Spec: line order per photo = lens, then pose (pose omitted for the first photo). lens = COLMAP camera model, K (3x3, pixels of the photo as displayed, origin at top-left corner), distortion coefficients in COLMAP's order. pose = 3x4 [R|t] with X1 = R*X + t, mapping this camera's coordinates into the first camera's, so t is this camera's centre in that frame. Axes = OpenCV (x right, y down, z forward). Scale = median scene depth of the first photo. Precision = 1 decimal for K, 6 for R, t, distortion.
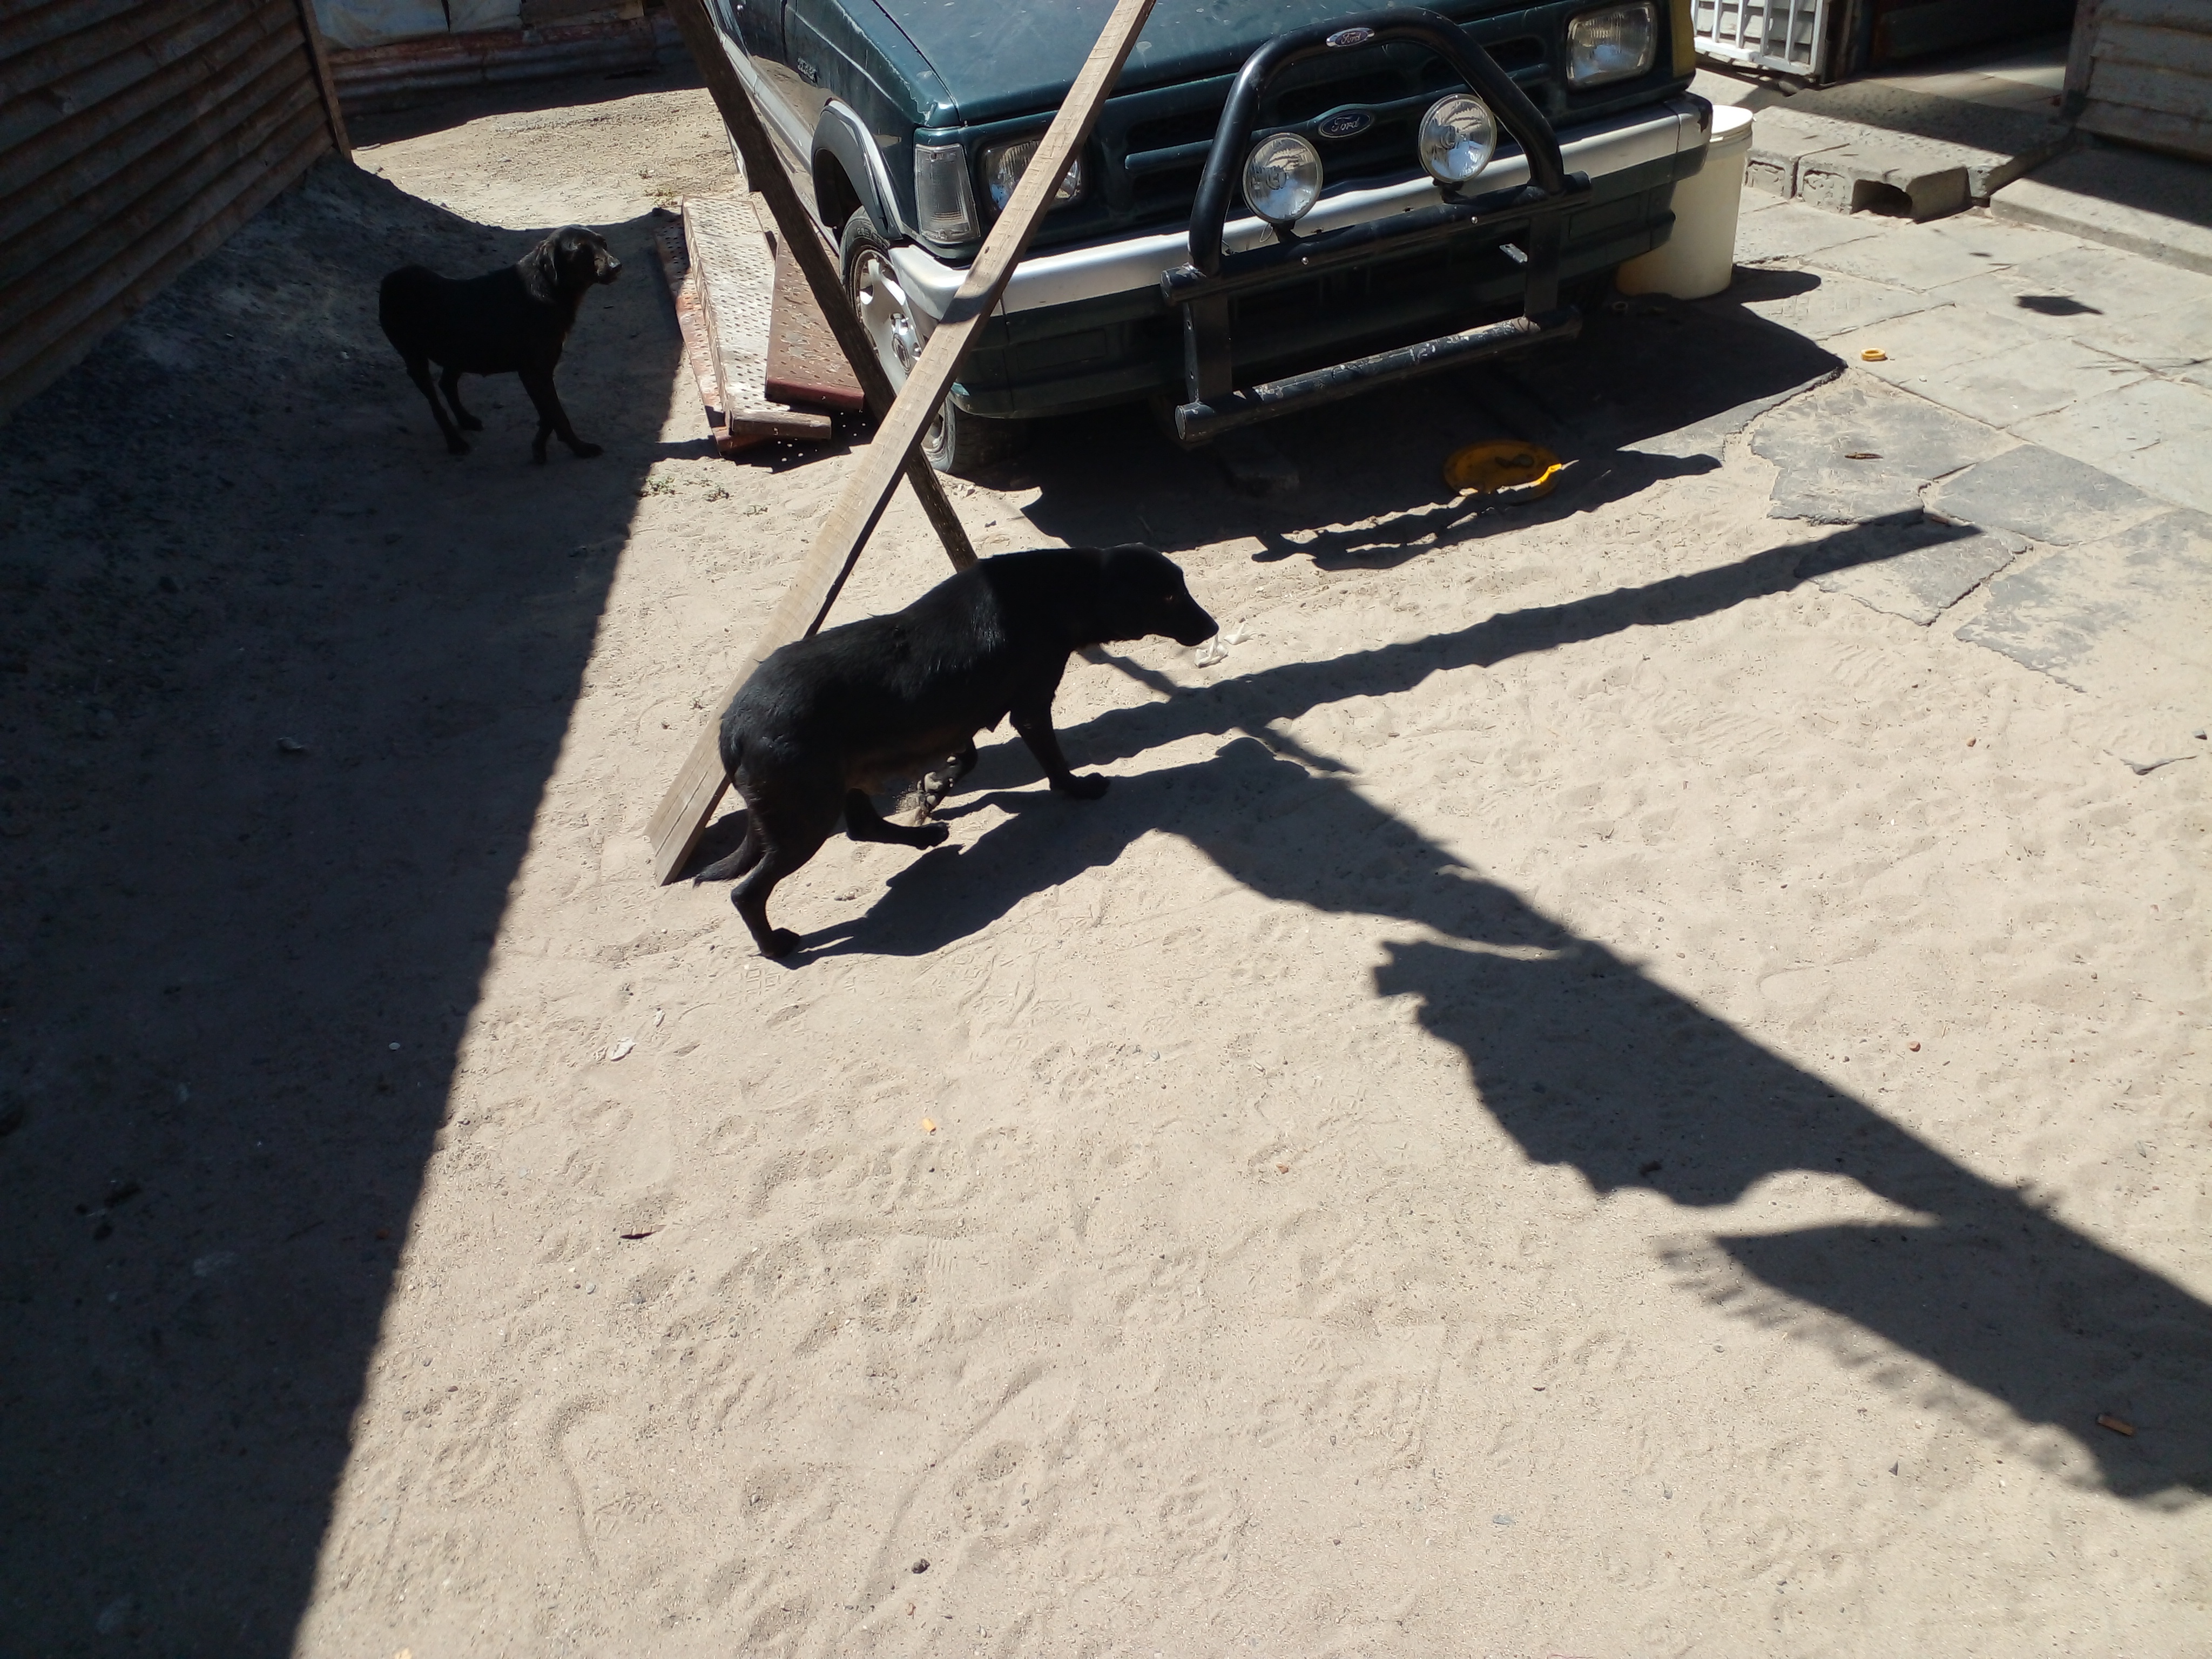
lens RADIAL K [[1778.3, 0, 1115.6], [0, 1778.3, 834.5], [0, 0, 1]] dist [-0.010418, -0.009370]
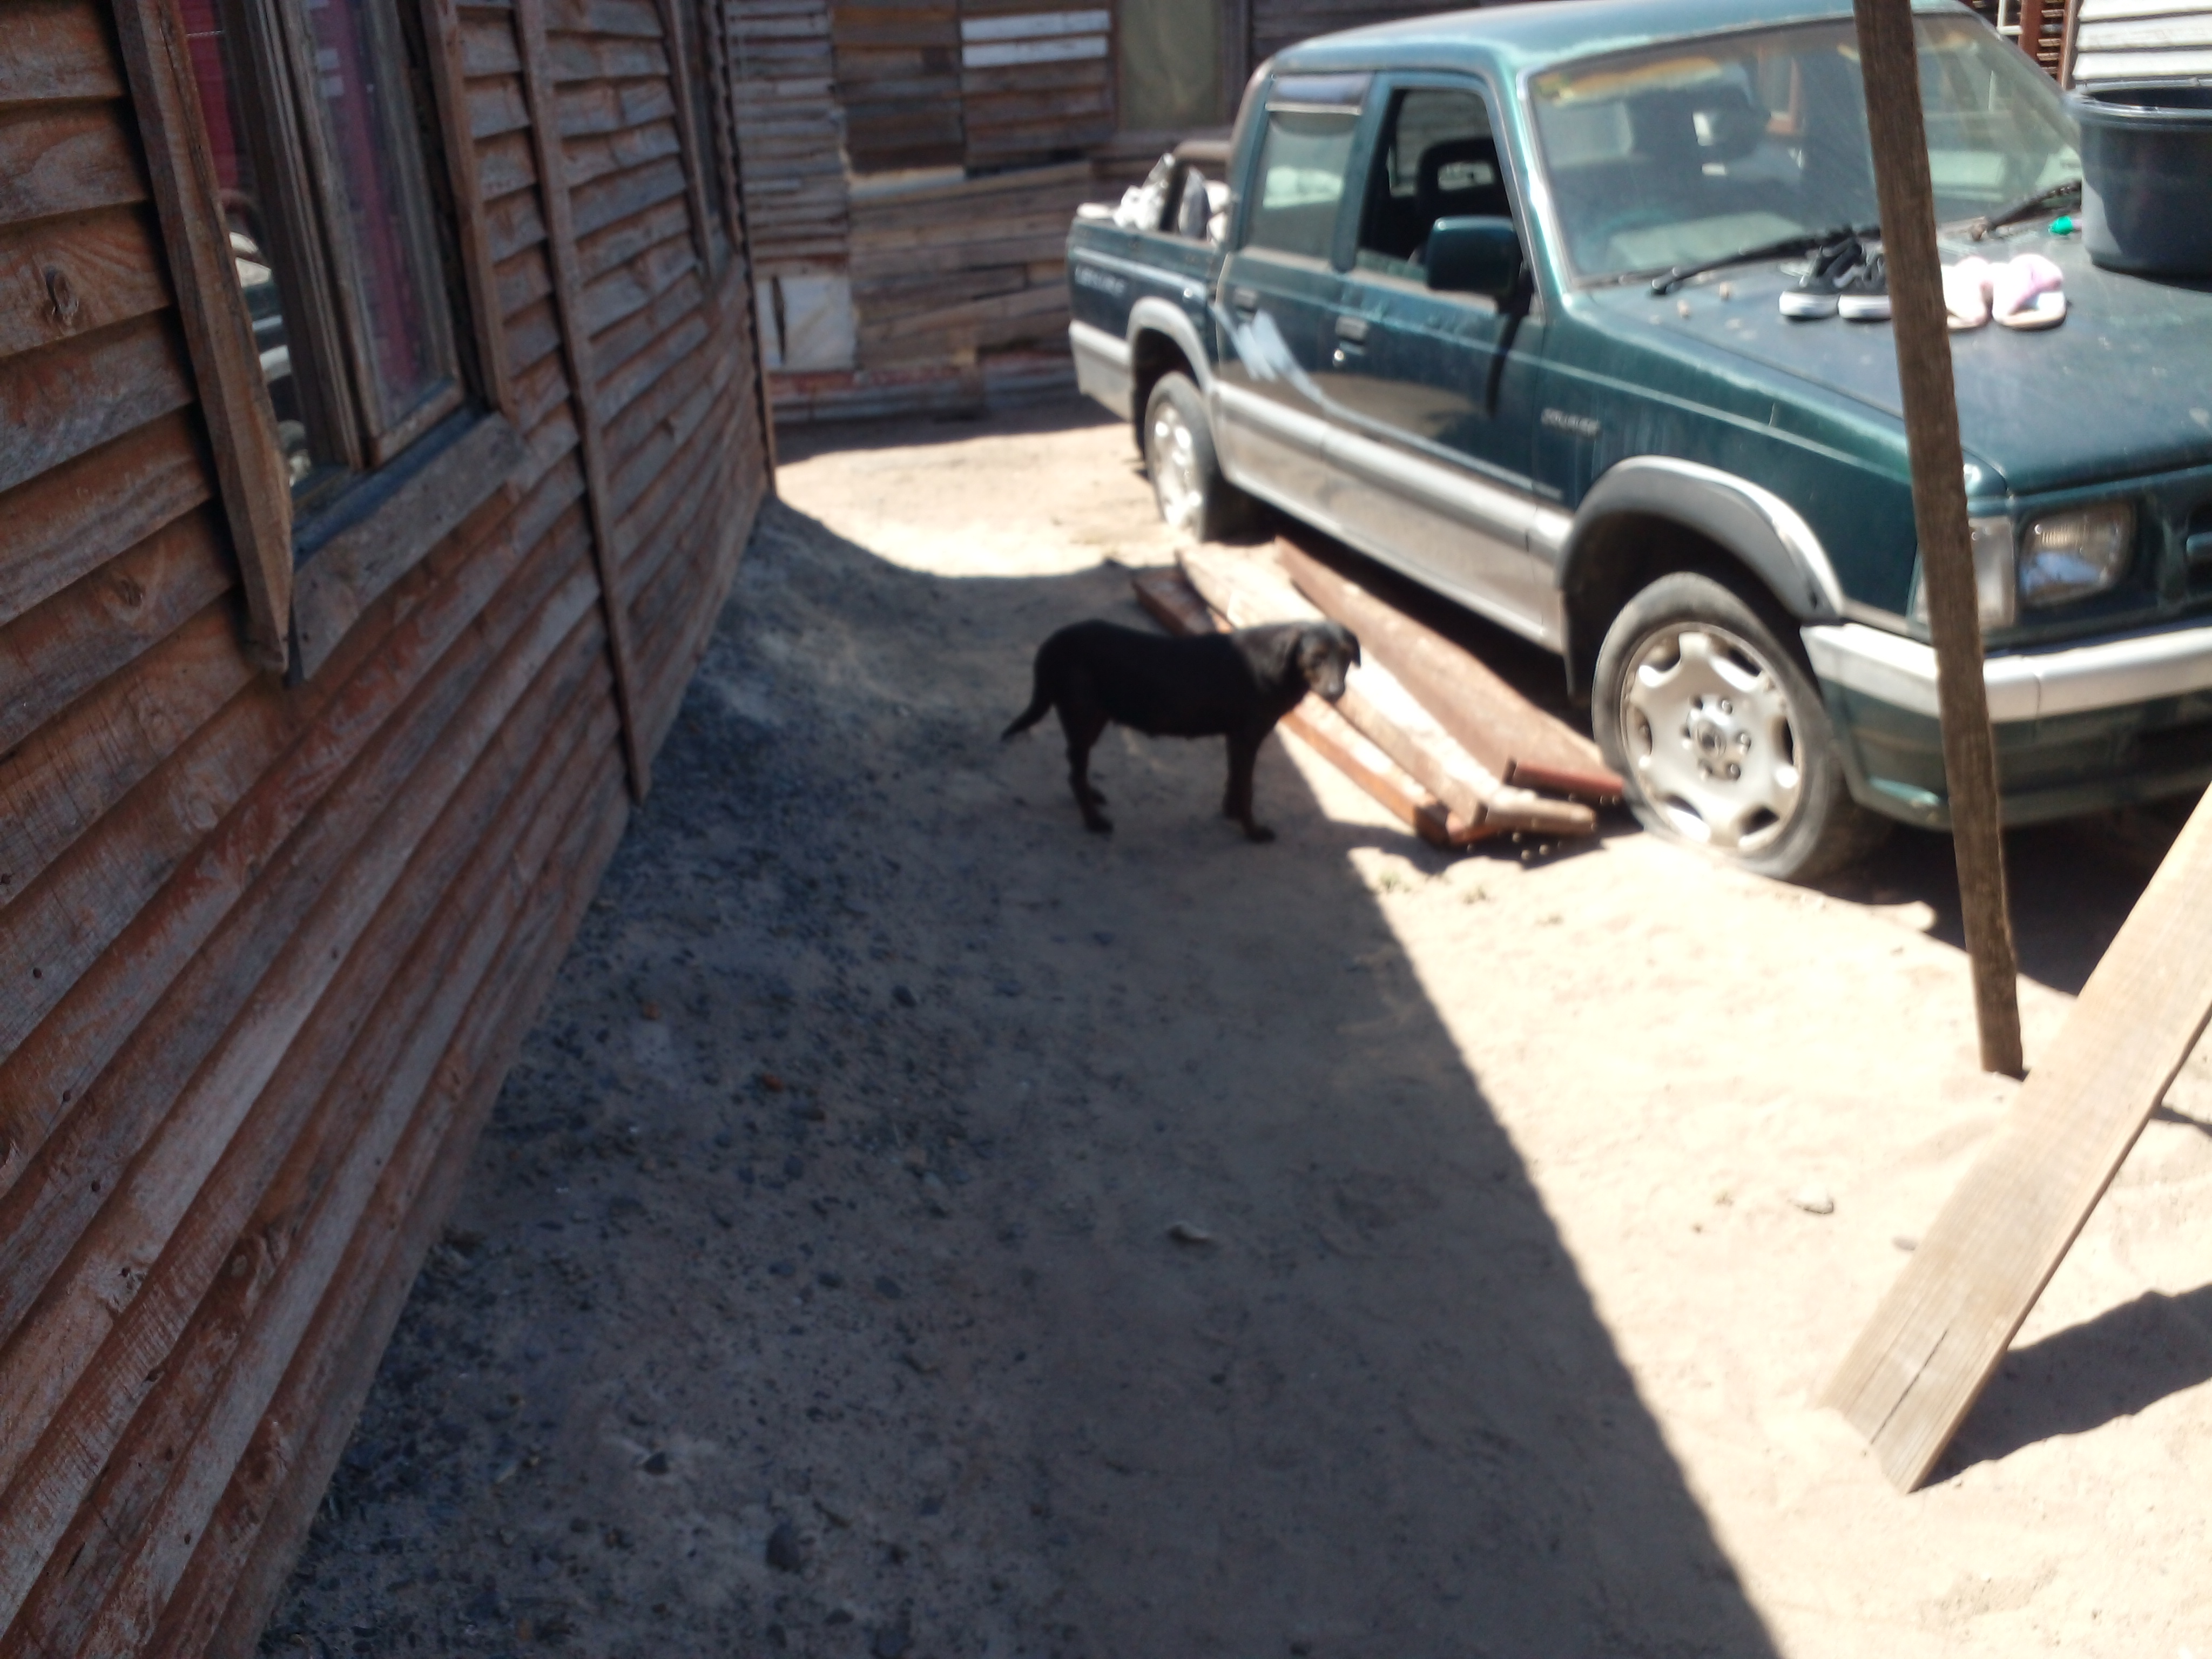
lens RADIAL K [[1755.5, 0, 1106.0], [0, 1755.5, 829.5], [0, 0, 1]] dist [0.116886, -0.235467]
pose [[0.999538, 0.026942, -0.014098, -0.383158], [-0.029018, 0.983706, -0.177428, -0.066143], [0.009088, 0.177755, 0.984033, 0.156239]]
